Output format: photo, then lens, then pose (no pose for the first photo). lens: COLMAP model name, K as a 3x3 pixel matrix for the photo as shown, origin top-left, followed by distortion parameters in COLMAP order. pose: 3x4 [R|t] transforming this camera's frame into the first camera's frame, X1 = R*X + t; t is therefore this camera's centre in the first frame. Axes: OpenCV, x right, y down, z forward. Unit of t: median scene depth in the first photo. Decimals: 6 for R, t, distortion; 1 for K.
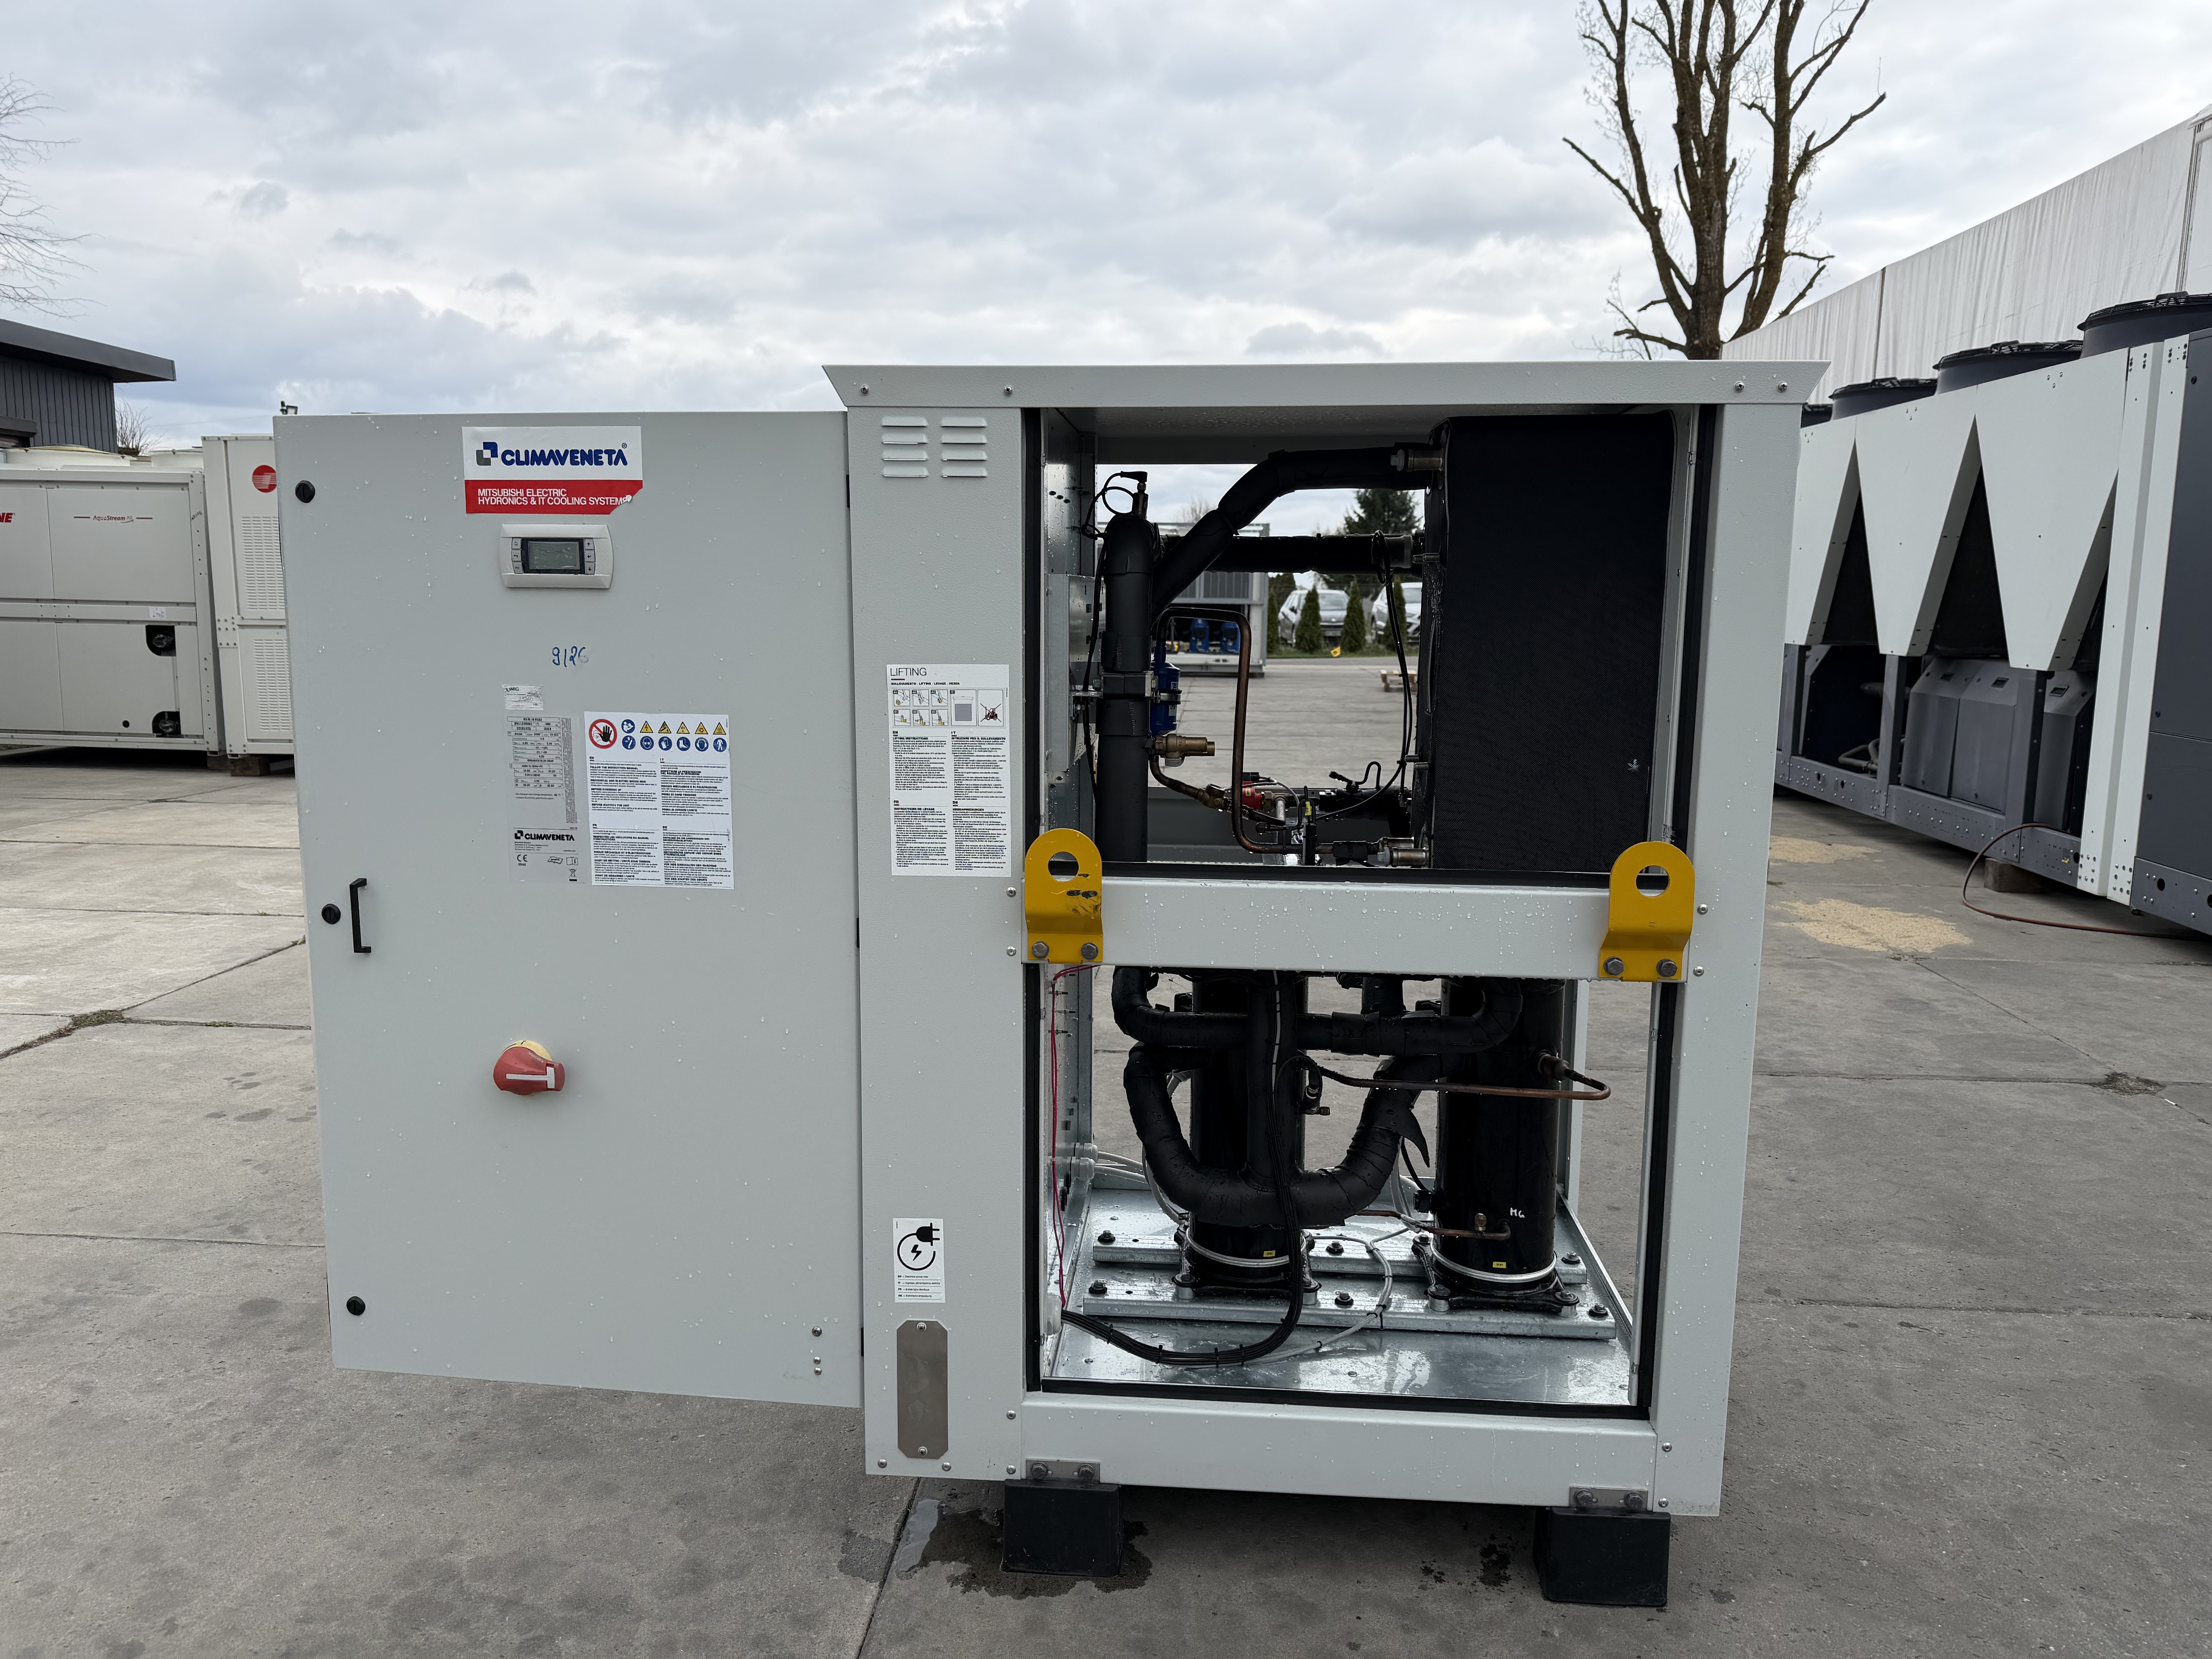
lens RADIAL K [[1560.0, 0, 1101.5], [0, 1560.0, 830.2], [0, 0, 1]] dist [0.053333, -0.071796]
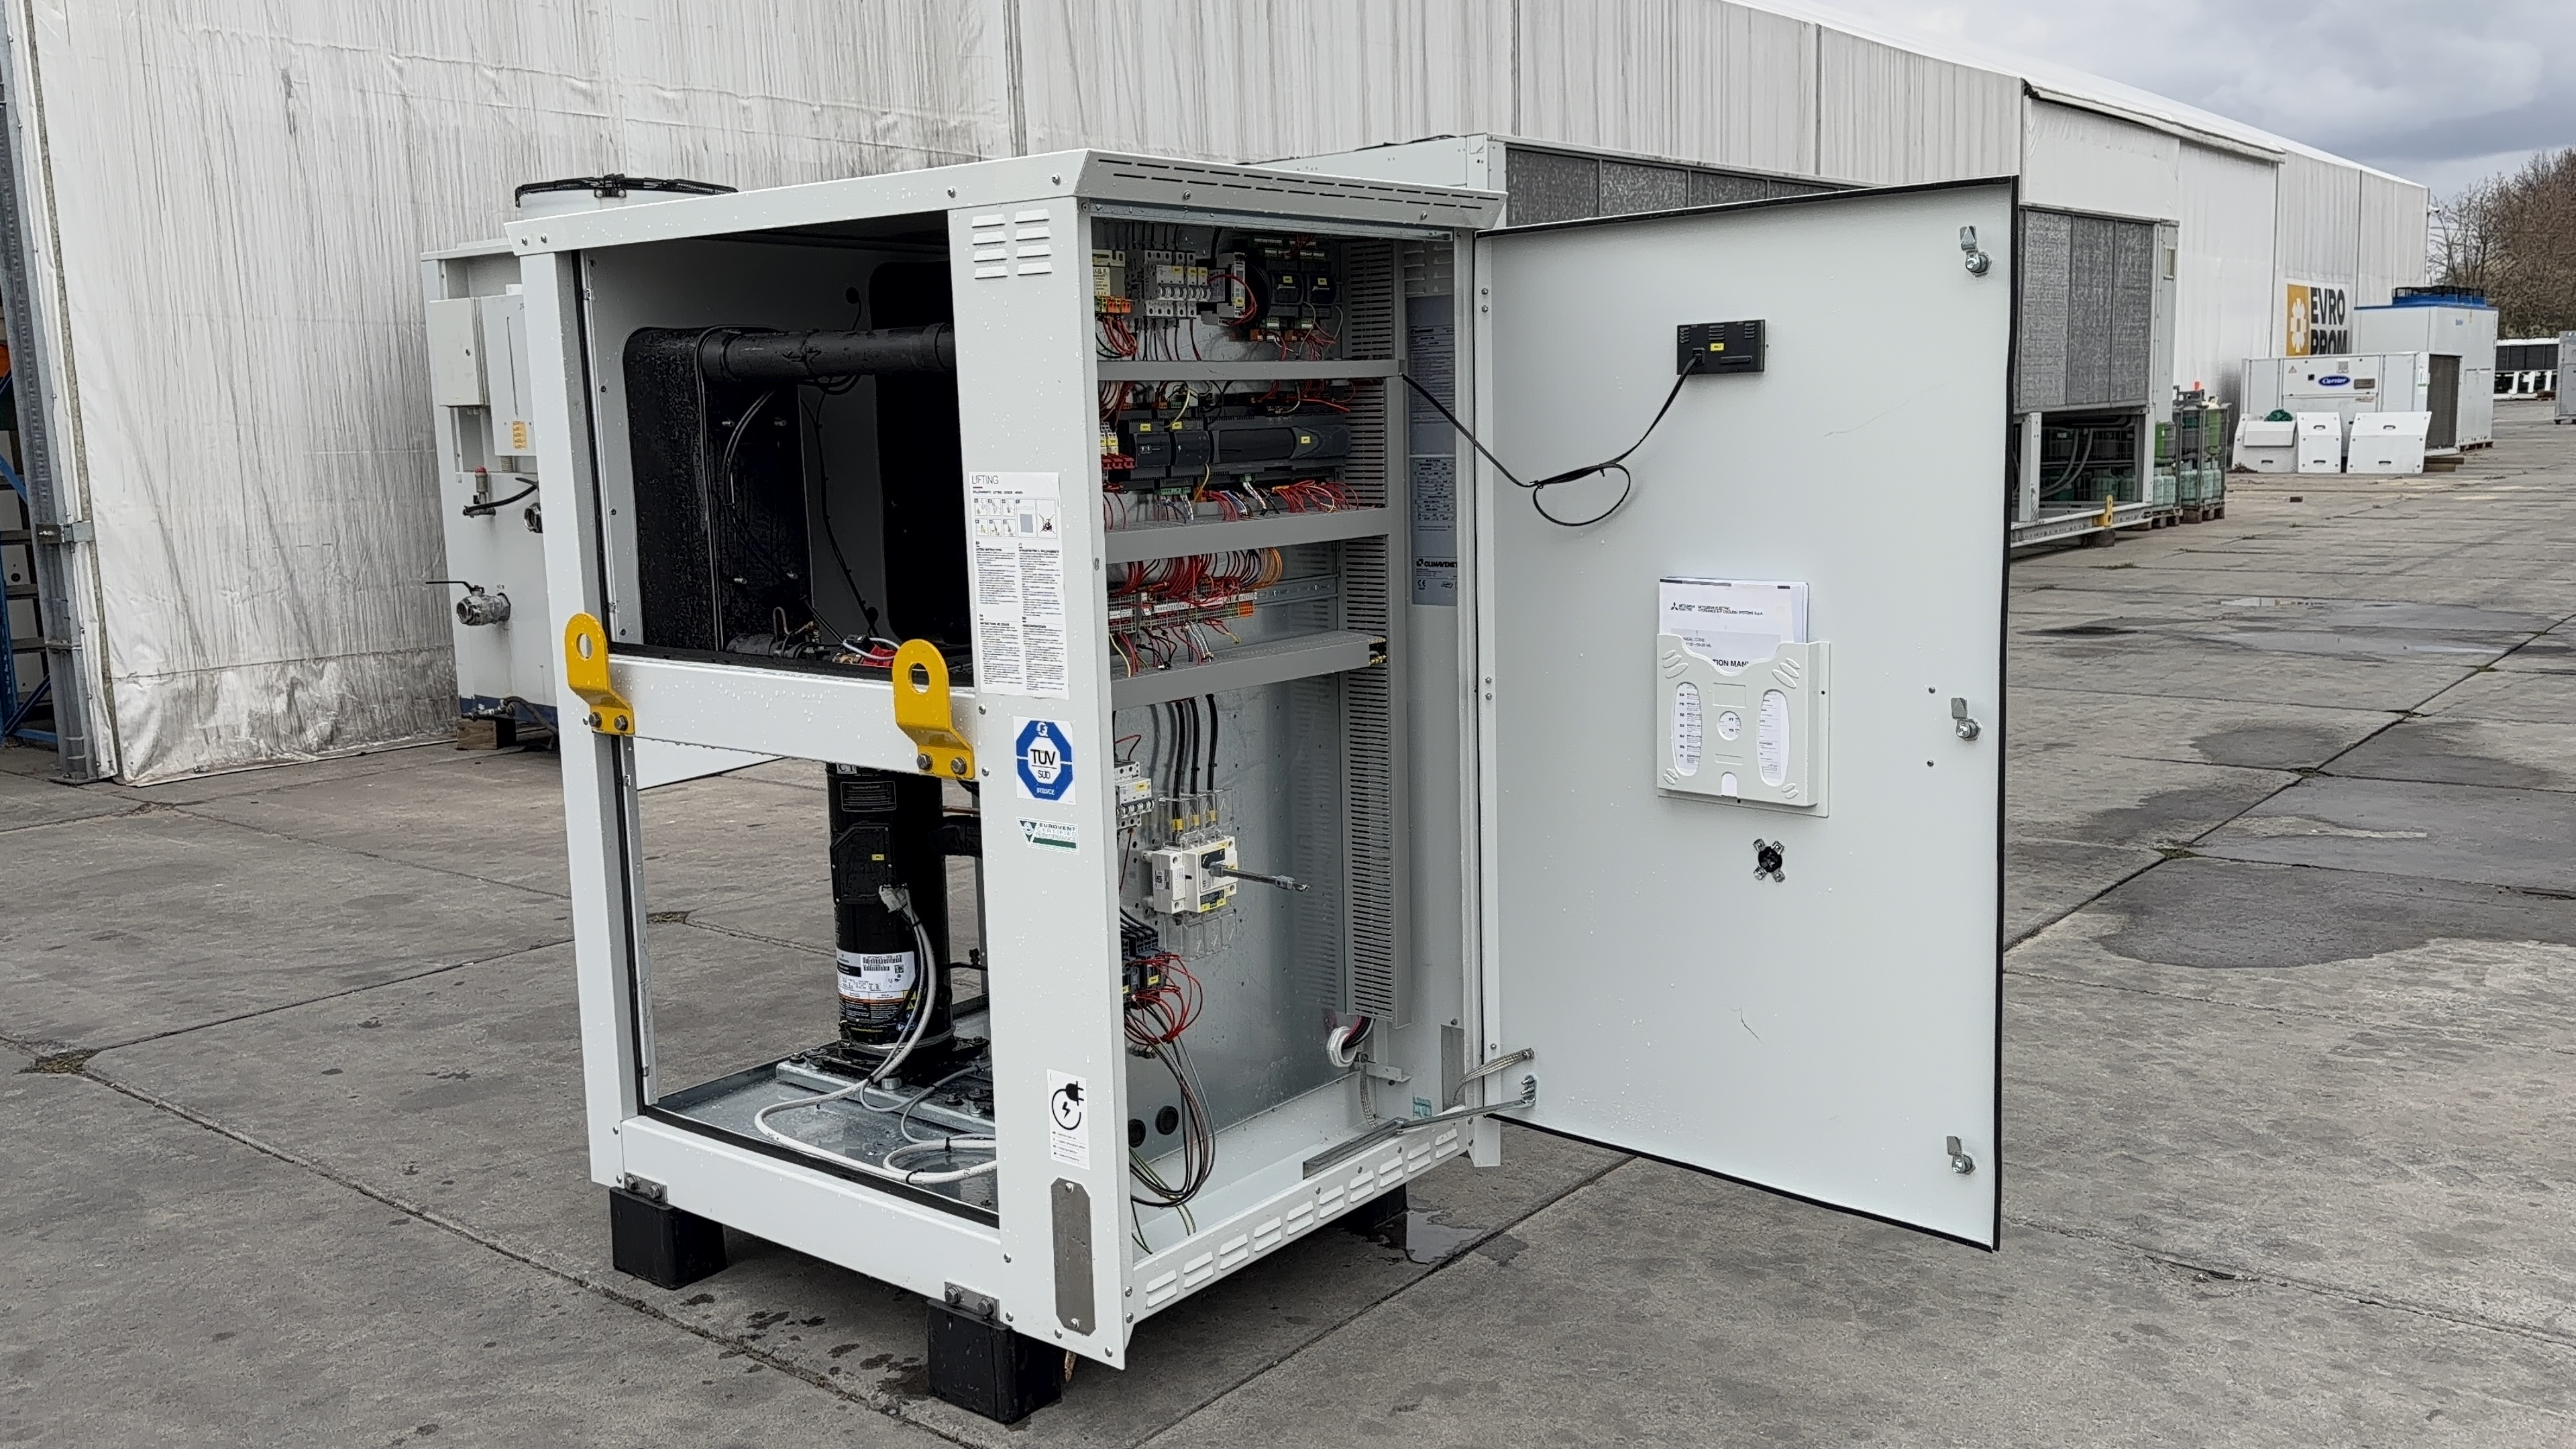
lens RADIAL K [[2104.3, 0, 1265.0], [0, 2104.3, 732.5], [0, 0, 1]] dist [0.105531, -0.189130]
pose [[-0.819095, -0.072005, 0.569121, -0.651157], [0.110441, 0.953739, 0.279617, -0.254314], [-0.562926, 0.291887, -0.773250, 1.664512]]
